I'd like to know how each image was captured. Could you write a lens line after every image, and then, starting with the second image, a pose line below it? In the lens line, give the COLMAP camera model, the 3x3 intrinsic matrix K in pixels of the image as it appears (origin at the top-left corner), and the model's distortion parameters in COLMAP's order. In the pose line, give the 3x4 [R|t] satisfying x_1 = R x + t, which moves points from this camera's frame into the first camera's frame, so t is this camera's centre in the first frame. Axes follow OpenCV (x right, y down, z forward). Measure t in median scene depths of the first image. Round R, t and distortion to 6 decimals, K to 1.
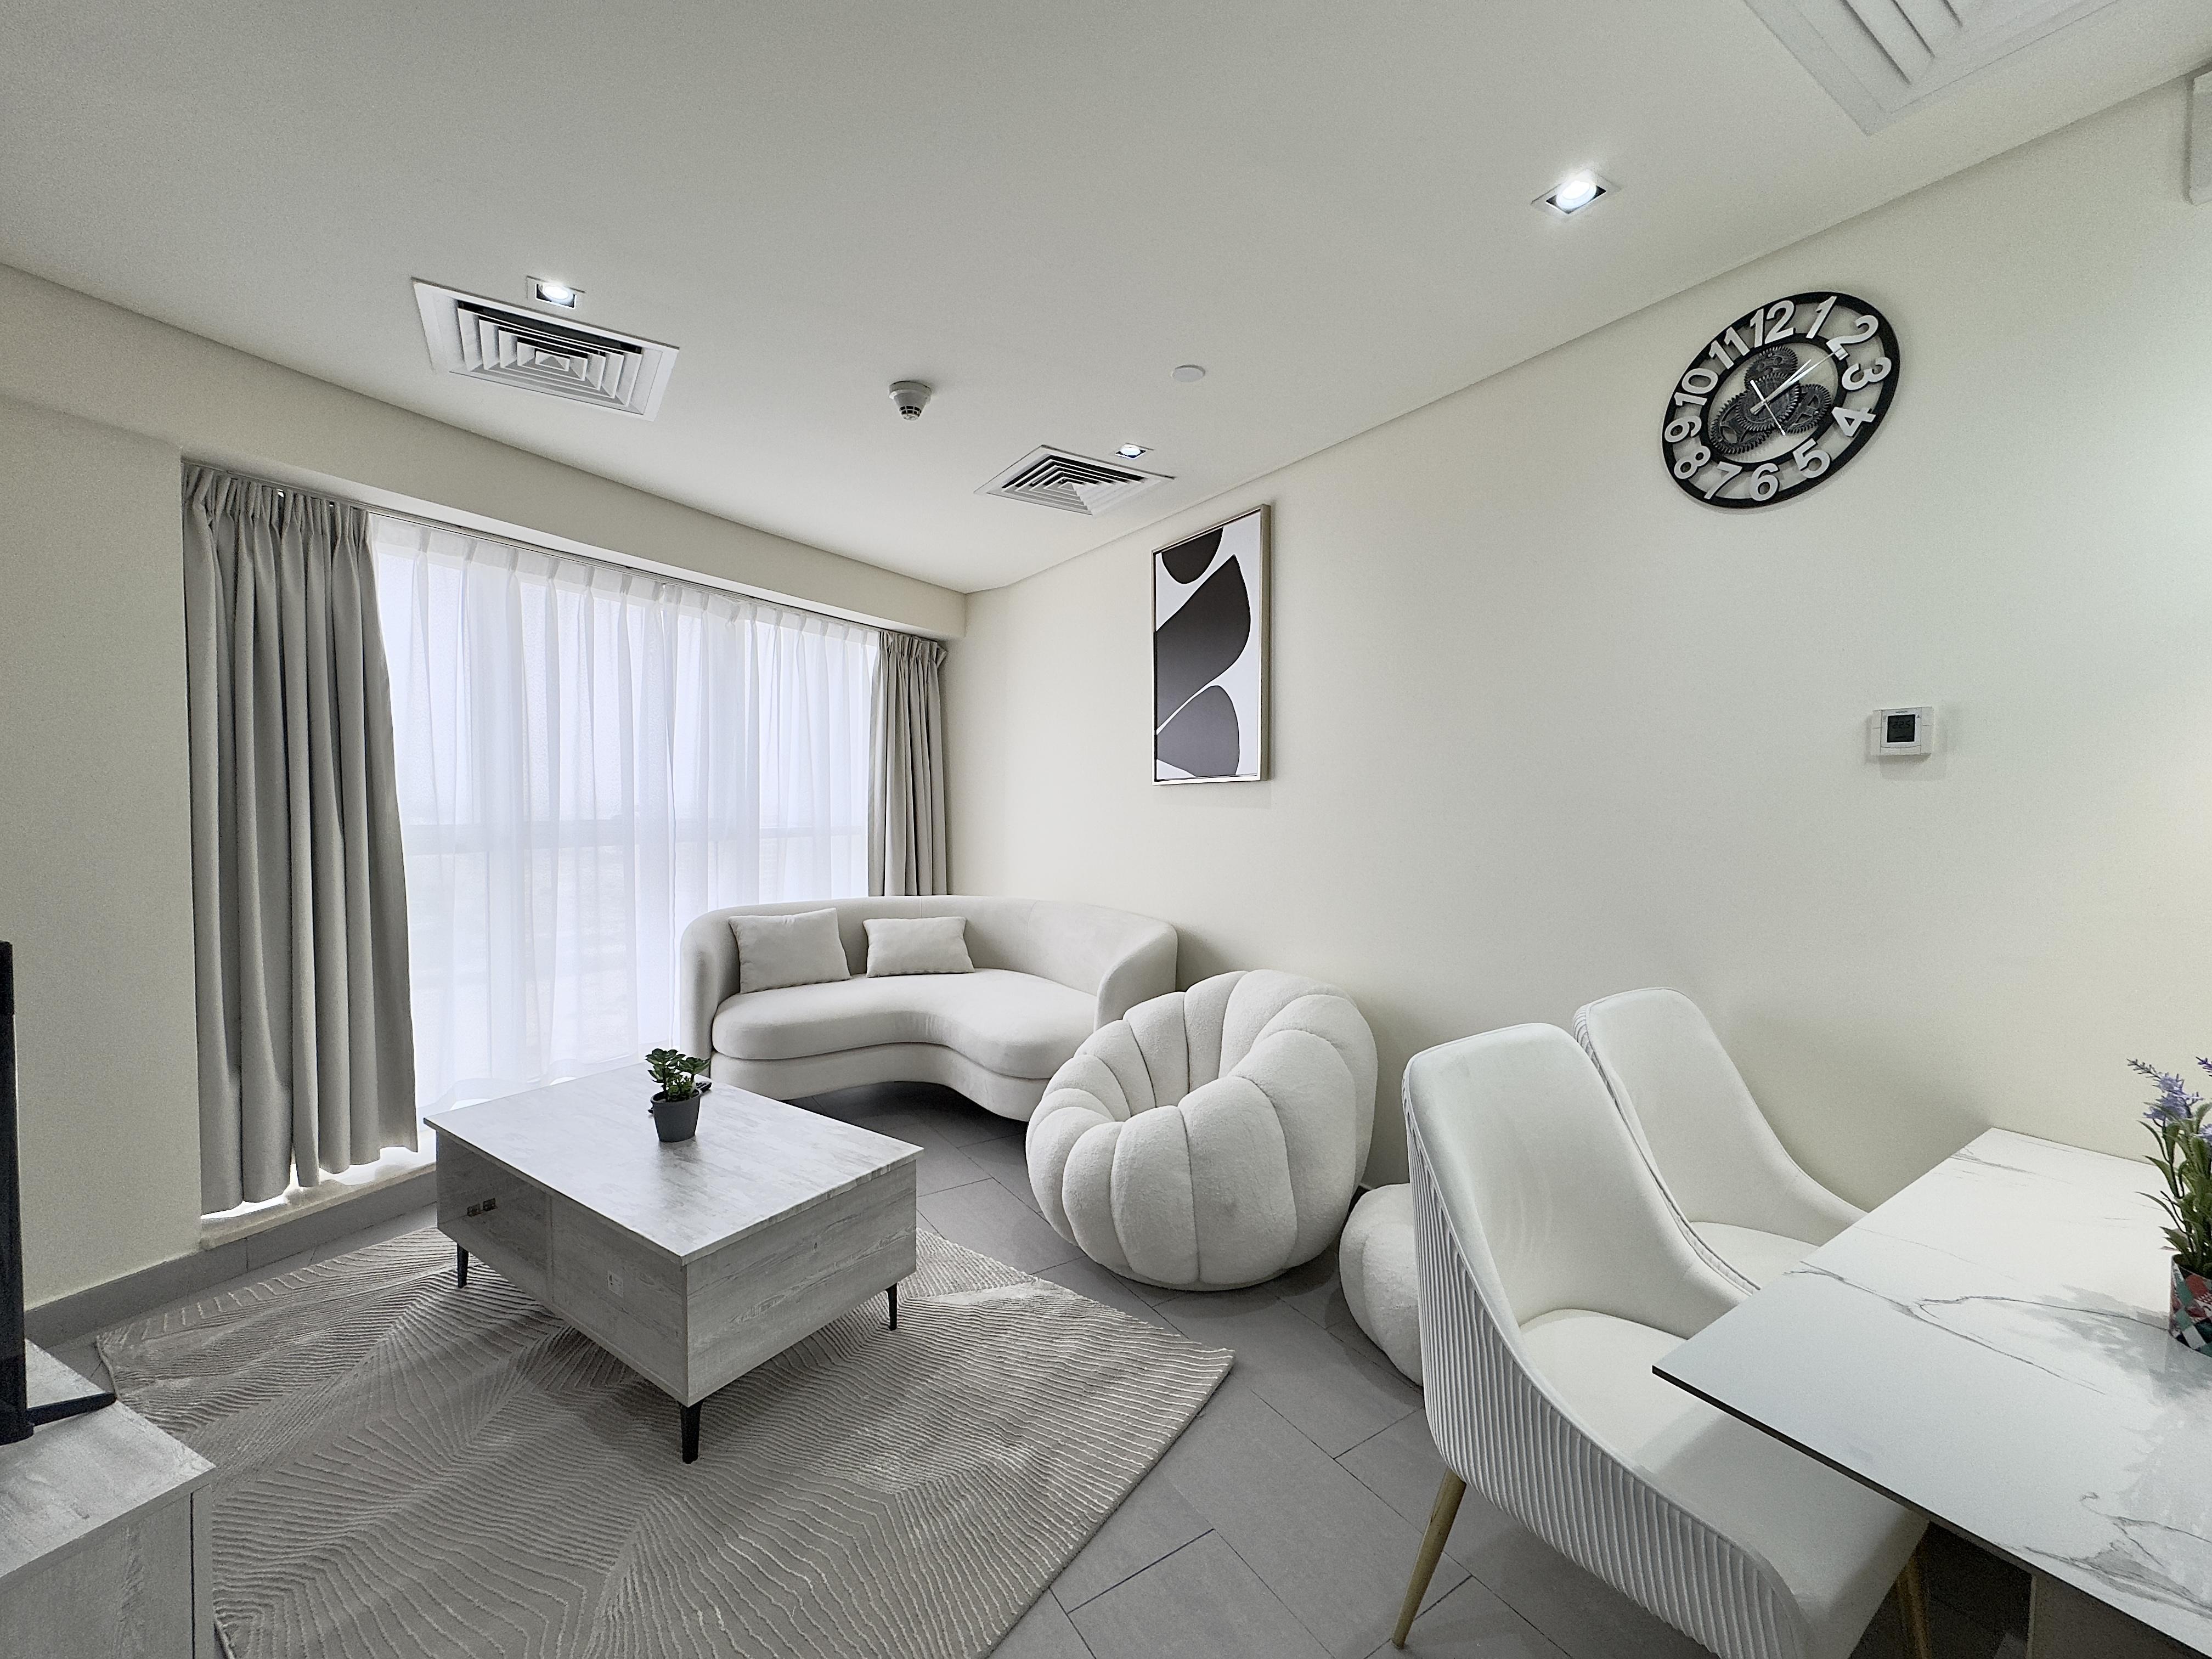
lens RADIAL K [[878.4, 0, 1107.6], [0, 878.4, 826.8], [0, 0, 1]] dist [-0.000706, 0.000047]
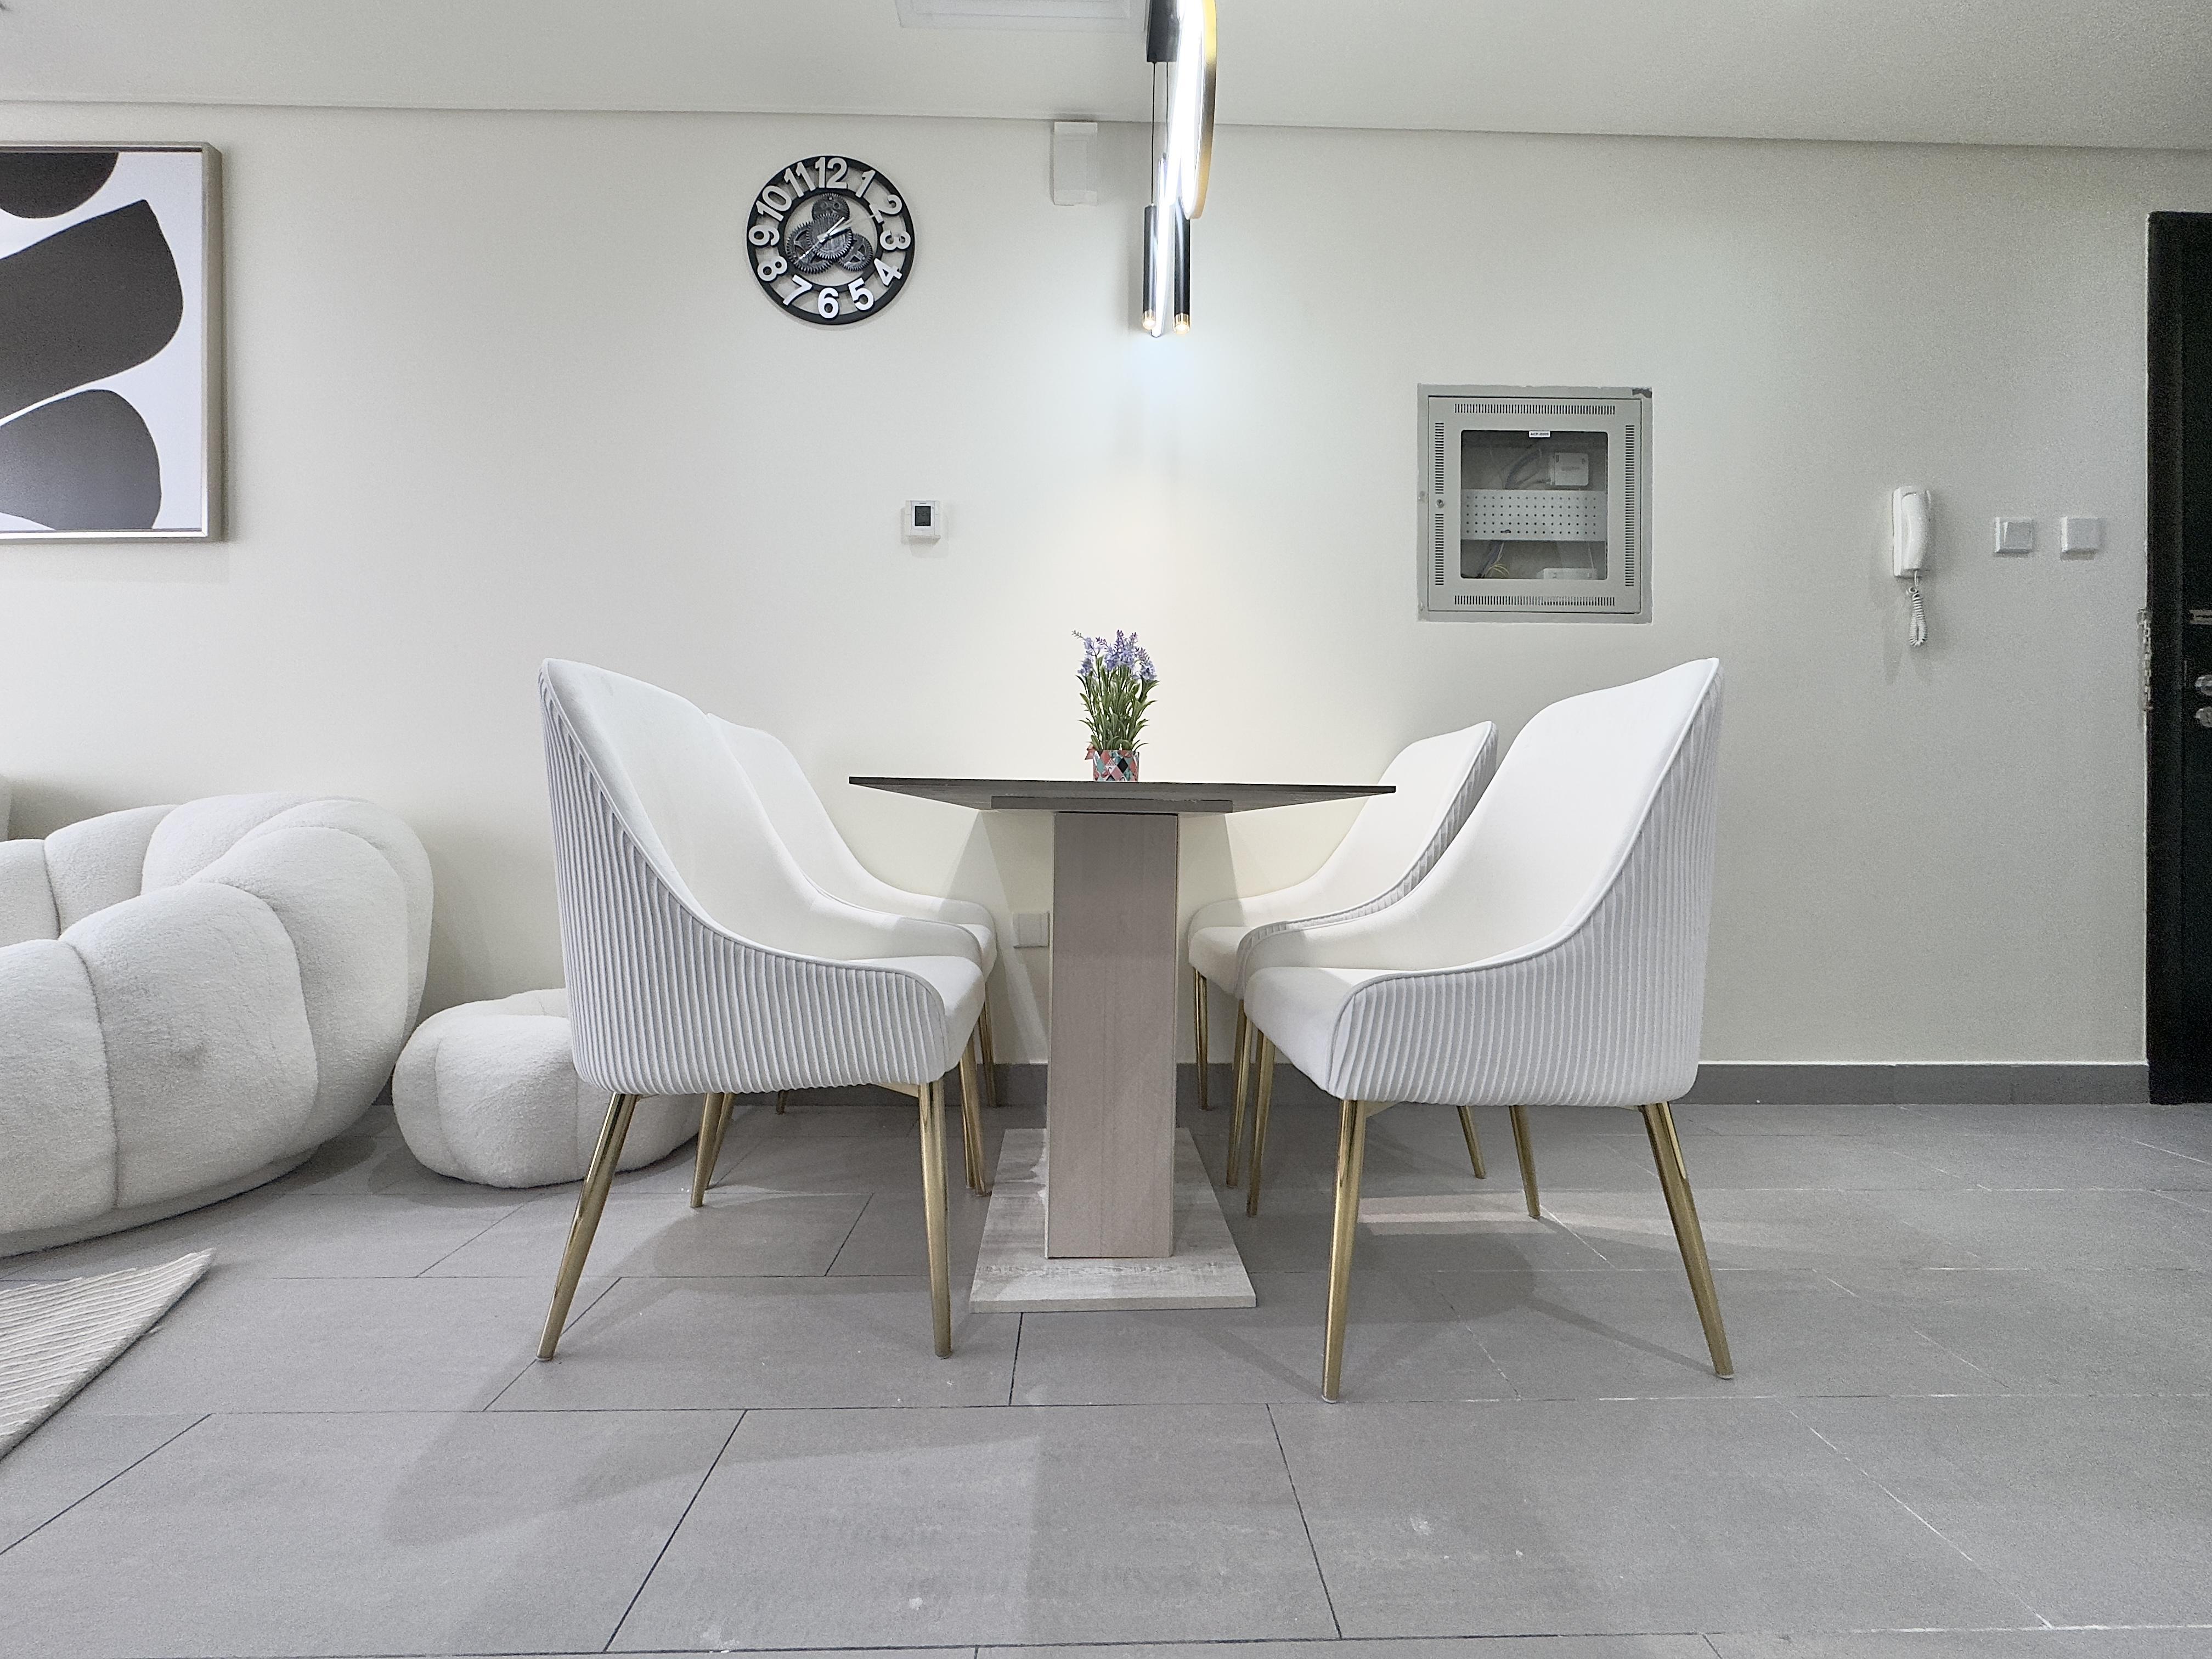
lens RADIAL K [[882.8, 0, 1106.9], [0, 882.8, 827.1], [0, 0, 1]] dist [-0.002373, 0.000067]
pose [[0.528021, -0.003747, 0.849223, -0.055361], [0.028894, 0.999491, -0.013555, 0.276539], [-0.848740, 0.031694, 0.527860, 0.059733]]
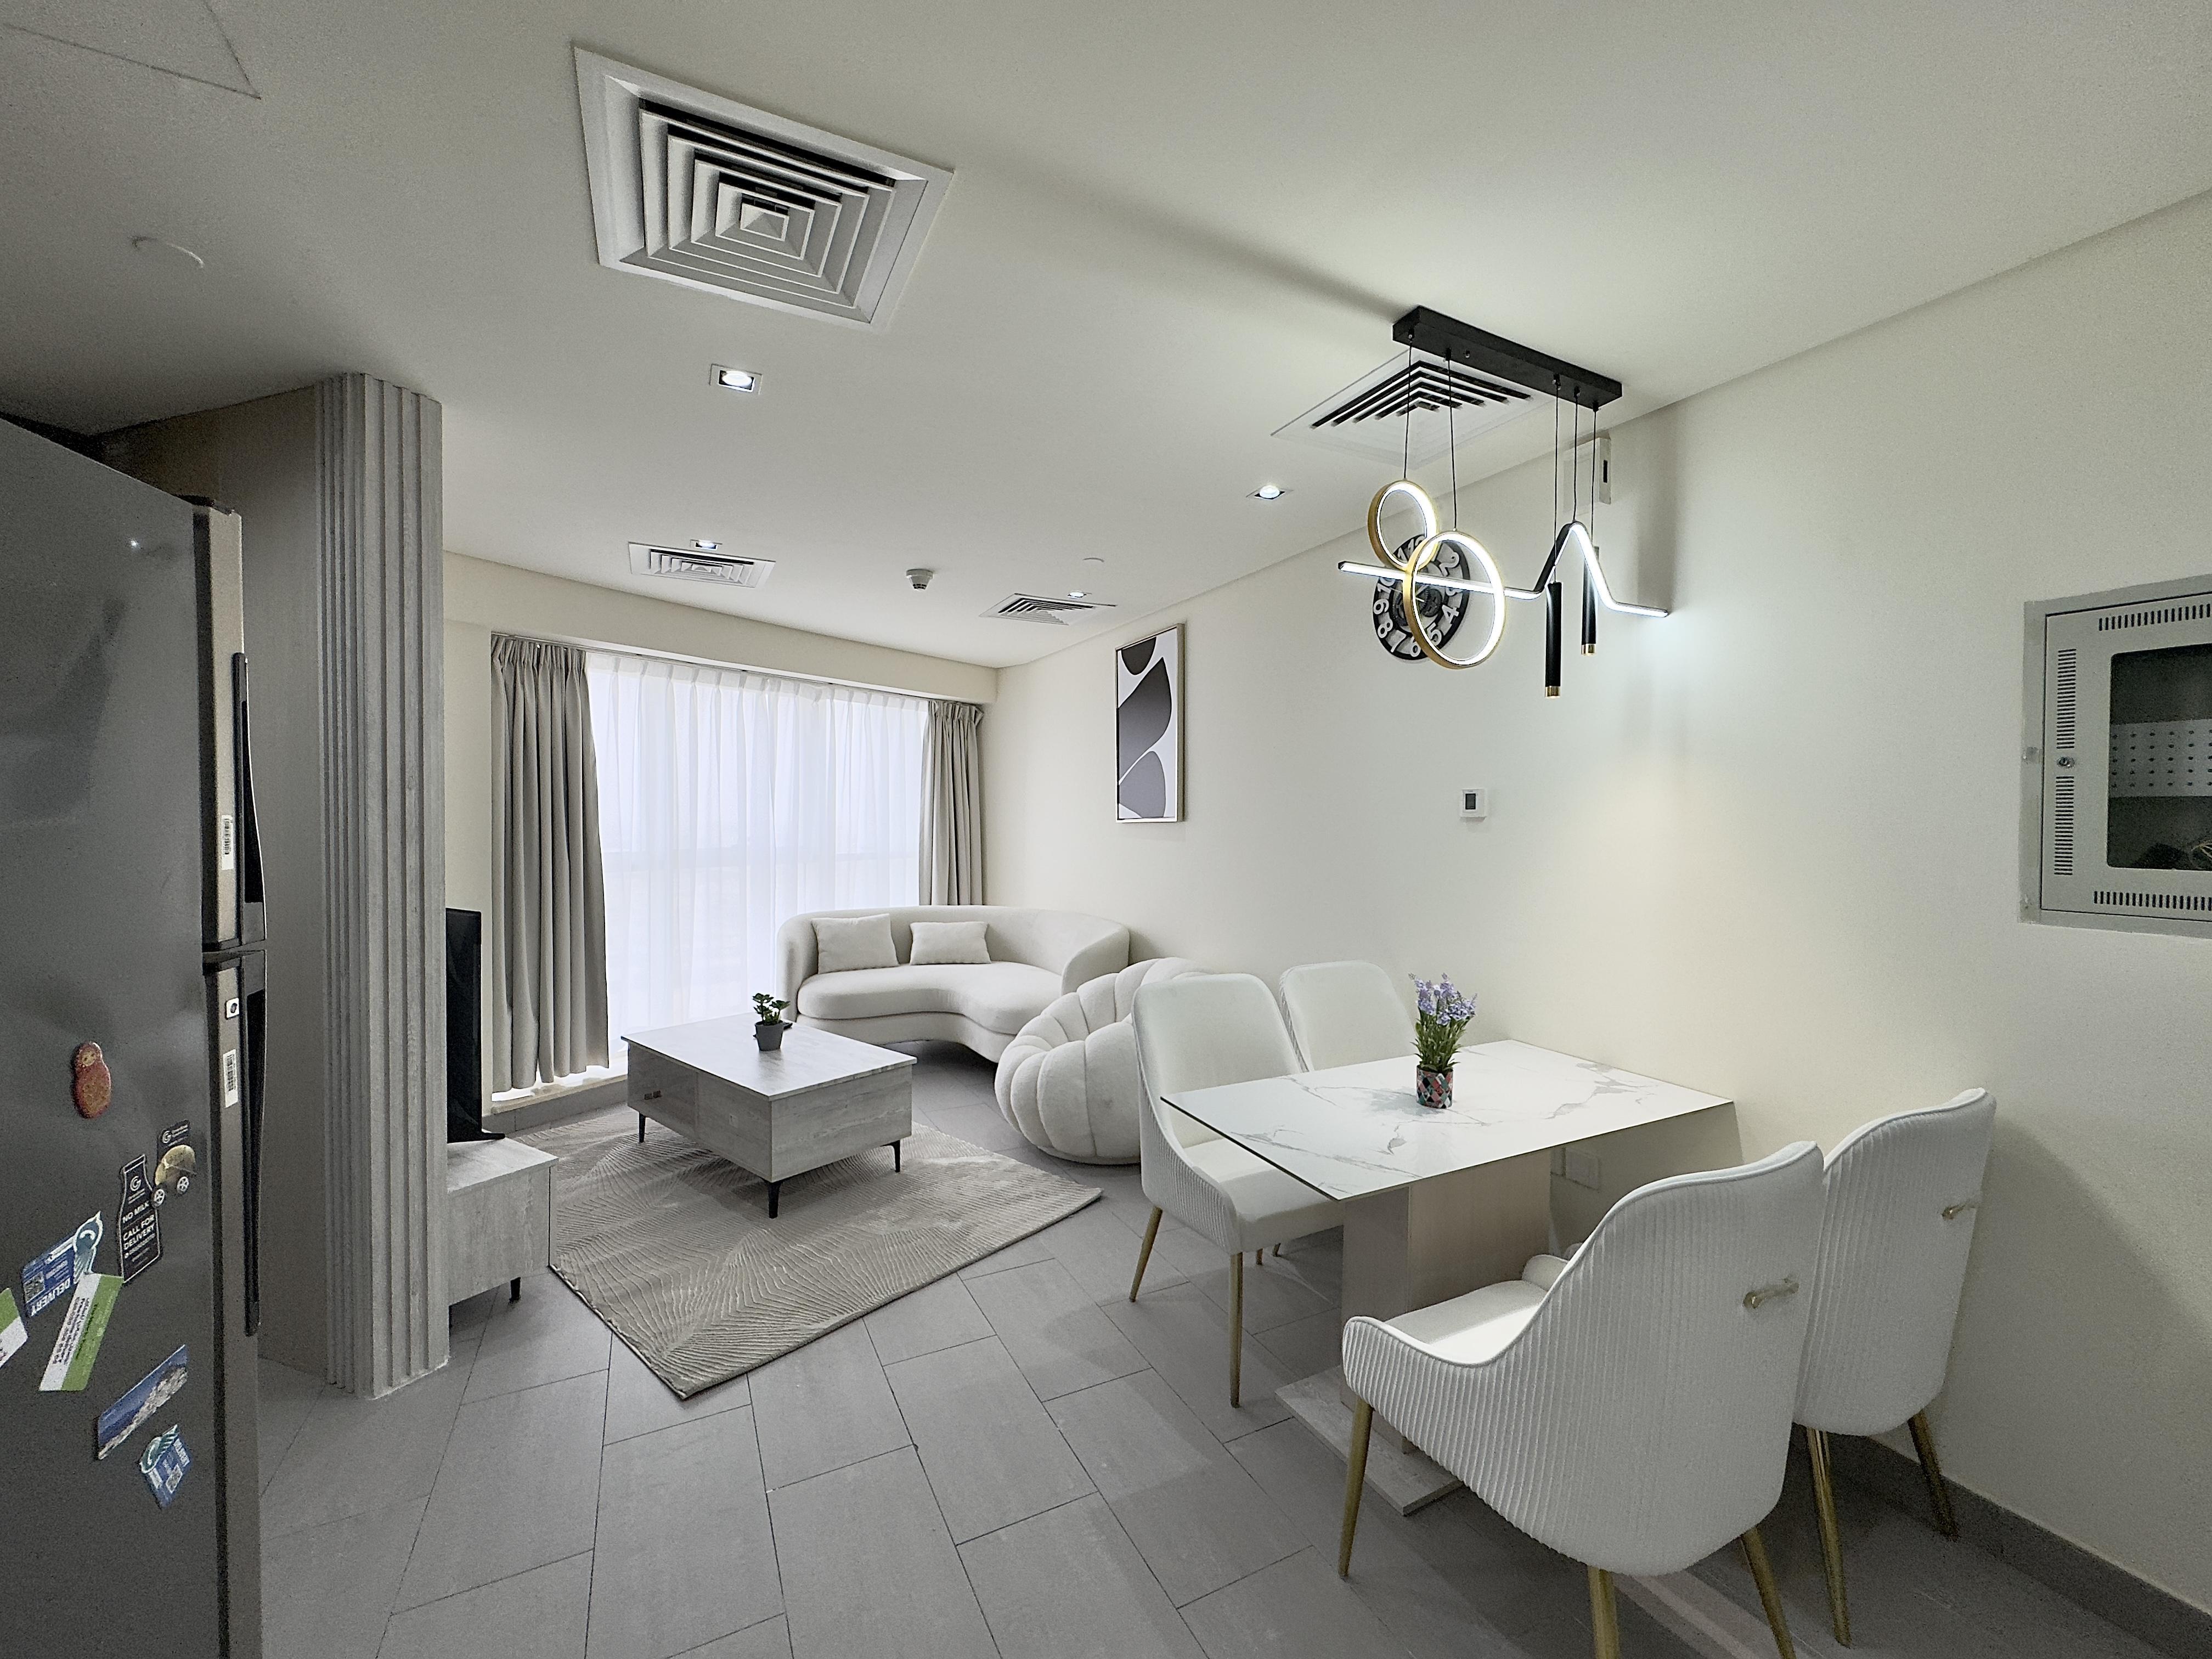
lens RADIAL K [[882.8, 0, 1106.9], [0, 882.8, 827.1], [0, 0, 1]] dist [-0.002373, 0.000067]
pose [[0.994341, -0.000504, -0.106239, 0.287628], [-0.001774, 0.999771, -0.021341, -0.019448], [0.106225, 0.021409, 0.994112, -0.535551]]
